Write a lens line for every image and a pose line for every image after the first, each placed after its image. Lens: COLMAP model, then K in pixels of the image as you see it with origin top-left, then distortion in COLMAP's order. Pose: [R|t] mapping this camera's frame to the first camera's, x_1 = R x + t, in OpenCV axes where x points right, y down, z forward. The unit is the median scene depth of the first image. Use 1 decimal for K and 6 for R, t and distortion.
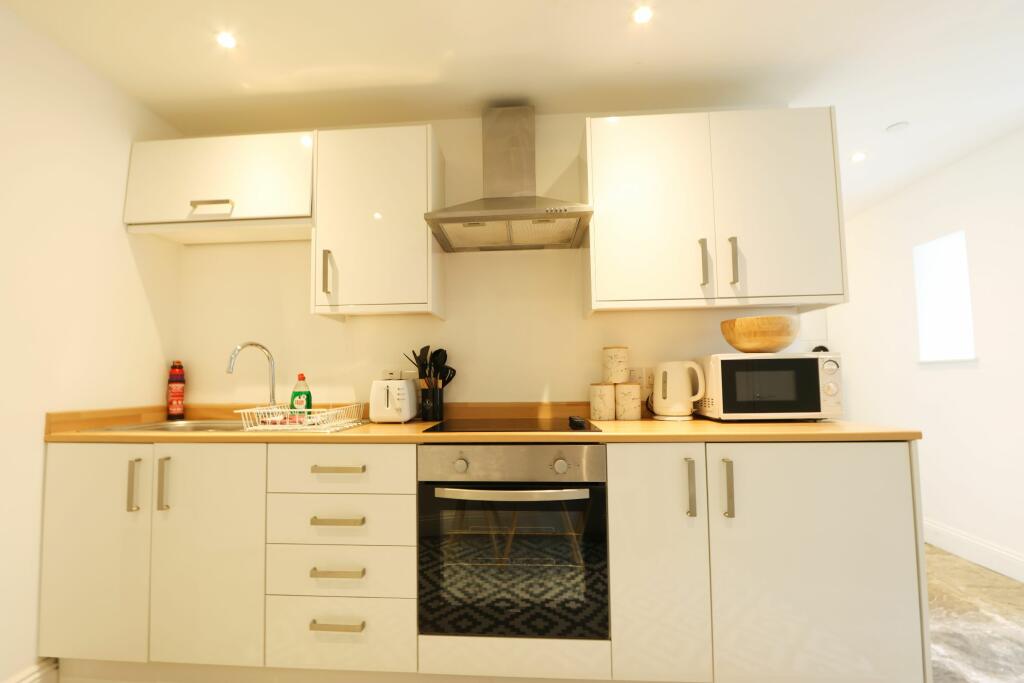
lens RADIAL K [[473.8, 0, 510.7], [0, 473.8, 347.7], [0, 0, 1]] dist [-0.014687, 0.003533]
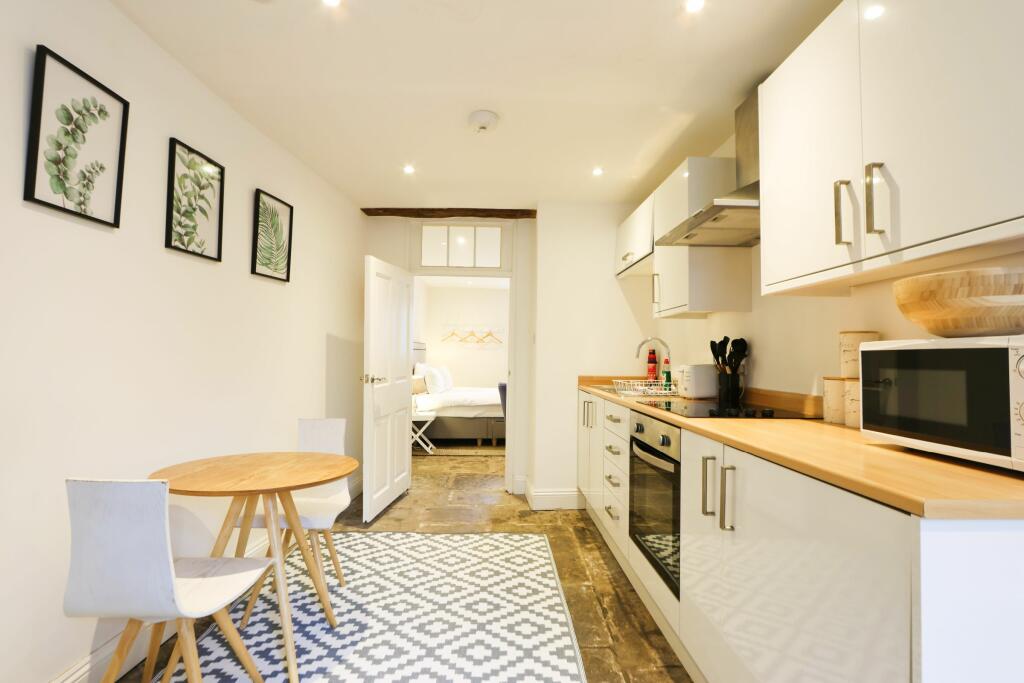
lens RADIAL K [[473.8, 0, 509.6], [0, 473.8, 342.0], [0, 0, 1]] dist [-0.014687, 0.003533]
pose [[0.105745, -0.017262, -0.994243, 1.053447], [0.059231, 0.998183, -0.011031, -0.010173], [0.992628, -0.057724, 0.106575, 0.413016]]
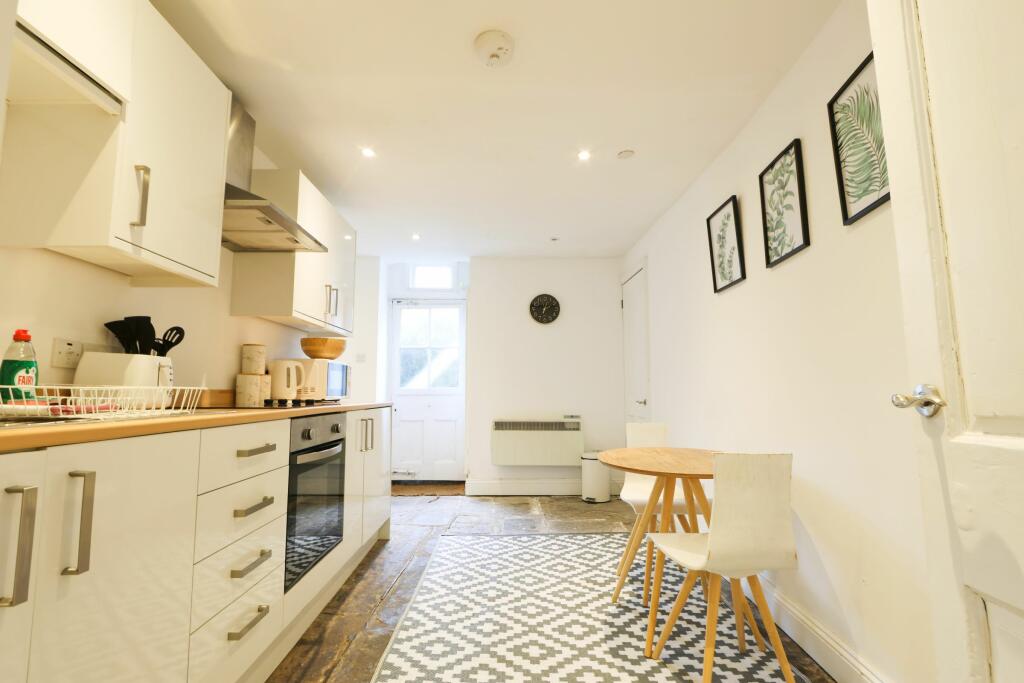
lens RADIAL K [[473.8, 0, 507.2], [0, 473.8, 336.4], [0, 0, 1]] dist [-0.014687, 0.003533]
pose [[-0.099494, 0.129303, 0.986601, -1.194543], [-0.073156, 0.987887, -0.136849, 0.110509], [-0.992345, -0.085792, -0.088829, 0.532964]]
